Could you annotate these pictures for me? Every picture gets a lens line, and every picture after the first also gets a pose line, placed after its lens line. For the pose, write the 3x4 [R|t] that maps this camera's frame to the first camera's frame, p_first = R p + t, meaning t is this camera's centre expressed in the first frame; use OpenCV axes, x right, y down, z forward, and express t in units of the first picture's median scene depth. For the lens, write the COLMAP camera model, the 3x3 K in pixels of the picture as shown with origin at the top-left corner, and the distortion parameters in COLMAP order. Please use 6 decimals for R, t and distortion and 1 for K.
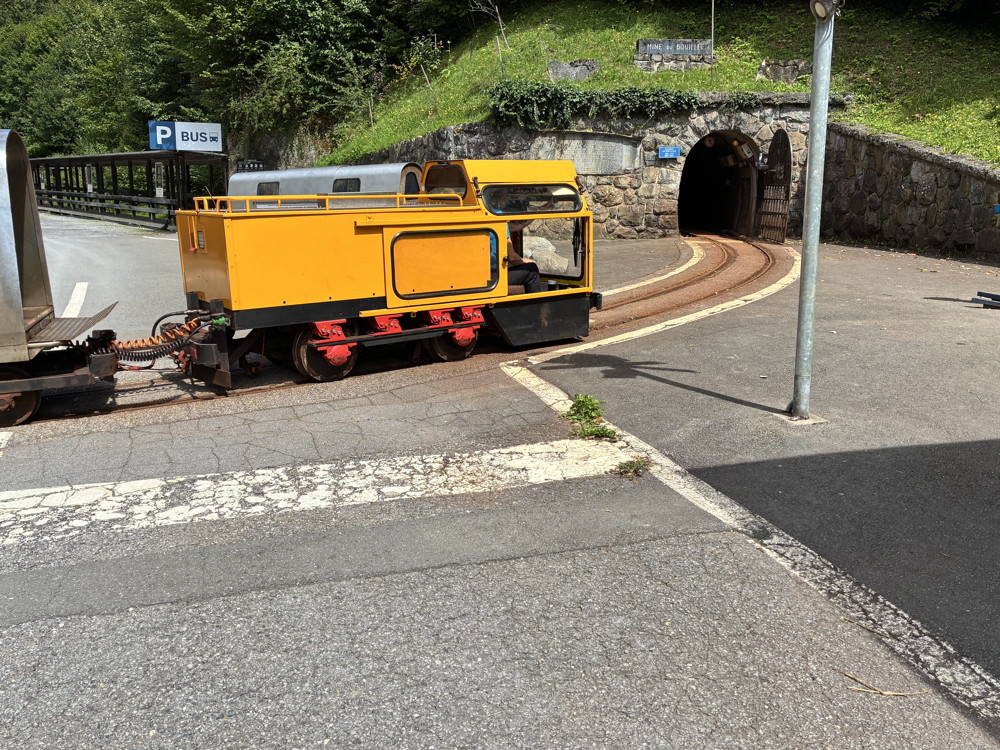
lens RADIAL K [[815.0, 0, 518.5], [0, 815.0, 347.3], [0, 0, 1]] dist [0.016850, 0.006123]
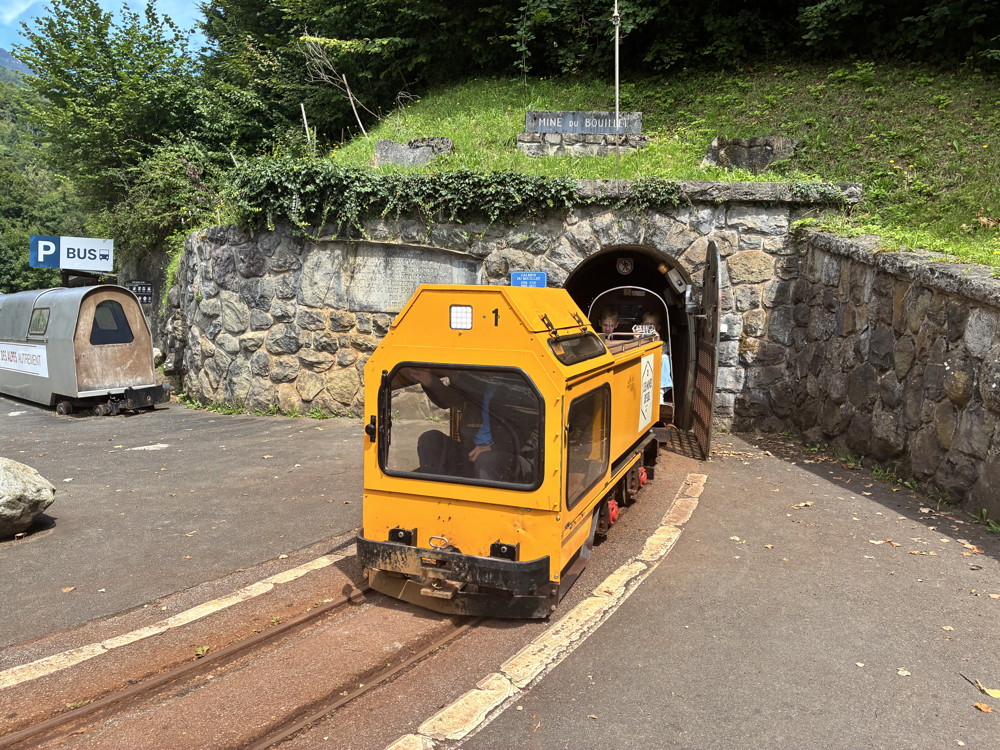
lens RADIAL K [[763.9, 0, 491.2], [0, 763.9, 357.1], [0, 0, 1]] dist [0.037910, -0.047242]
pose [[0.988604, 0.037891, -0.145692, 0.239870], [-0.057853, 0.989112, -0.135318, -0.108754], [0.138979, 0.142204, 0.980032, 0.468657]]
